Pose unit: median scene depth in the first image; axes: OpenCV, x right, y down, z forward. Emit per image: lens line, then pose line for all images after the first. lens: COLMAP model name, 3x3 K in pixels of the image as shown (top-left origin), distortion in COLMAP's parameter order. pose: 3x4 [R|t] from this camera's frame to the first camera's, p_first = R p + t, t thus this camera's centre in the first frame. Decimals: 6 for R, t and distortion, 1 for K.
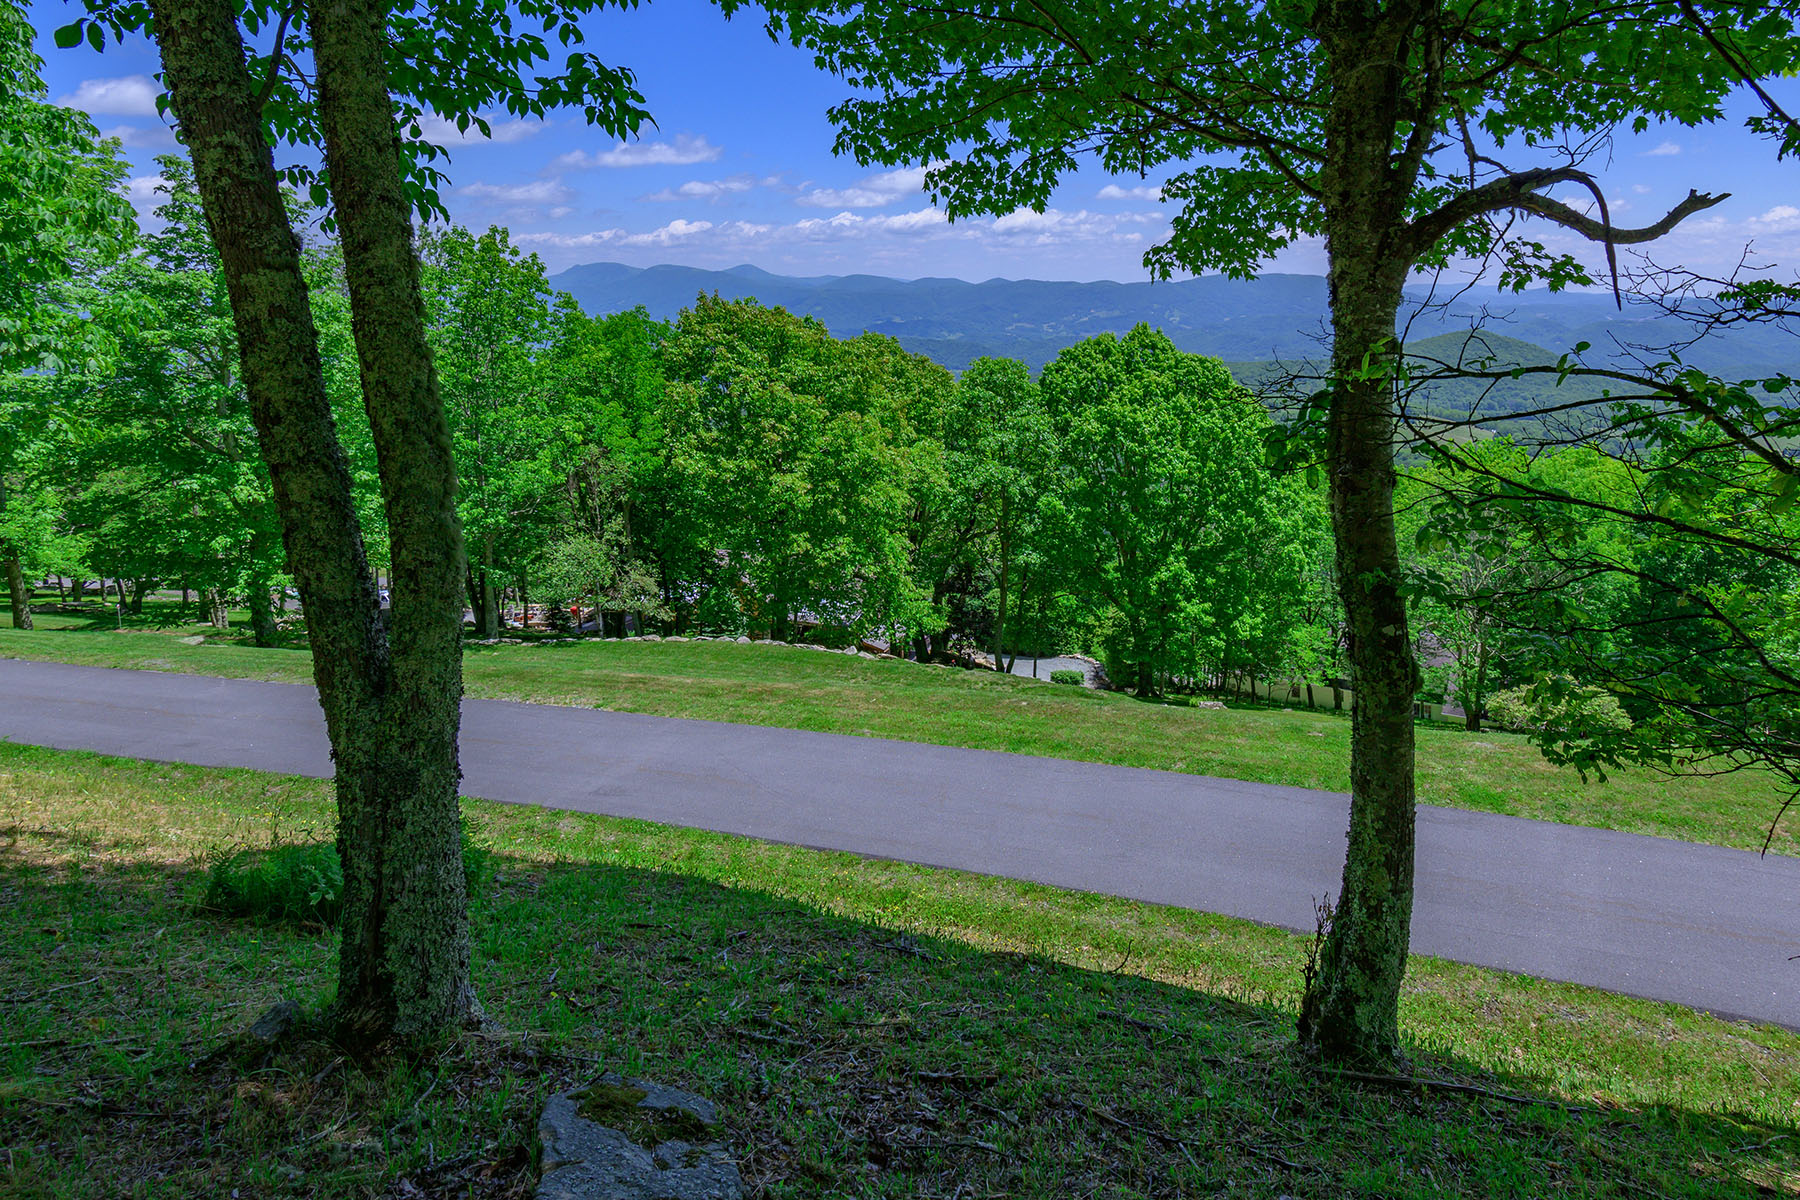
lens RADIAL K [[1084.9, 0, 904.3], [0, 1084.9, 415.7], [0, 0, 1]] dist [-0.003617, 0.000114]
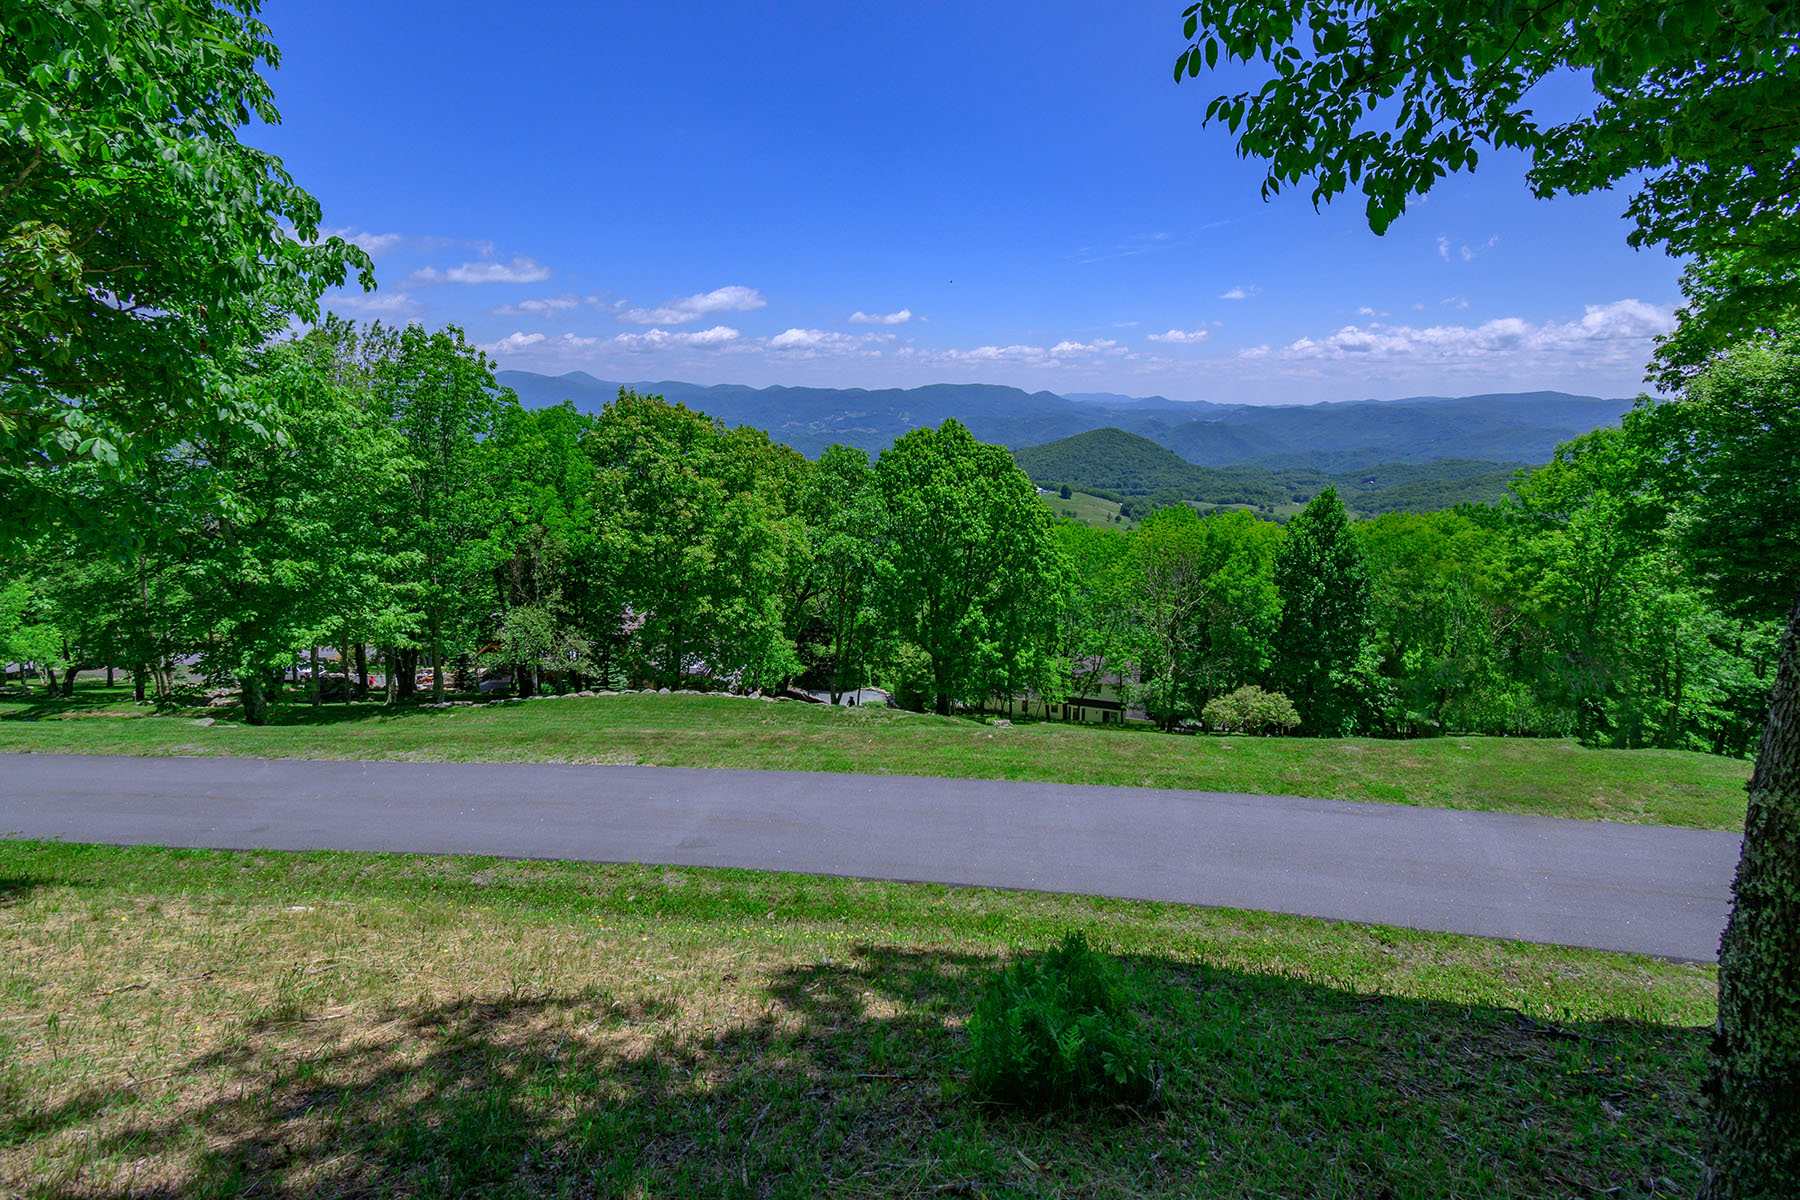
lens RADIAL K [[869.3, 0, 809.9], [0, 869.3, 514.9], [0, 0, 1]] dist [0.000731, -0.000058]
pose [[0.986881, -0.017289, 0.160522, -0.134608], [0.014159, 0.999687, 0.020627, 0.002409], [-0.160829, -0.018084, 0.986817, 0.063885]]
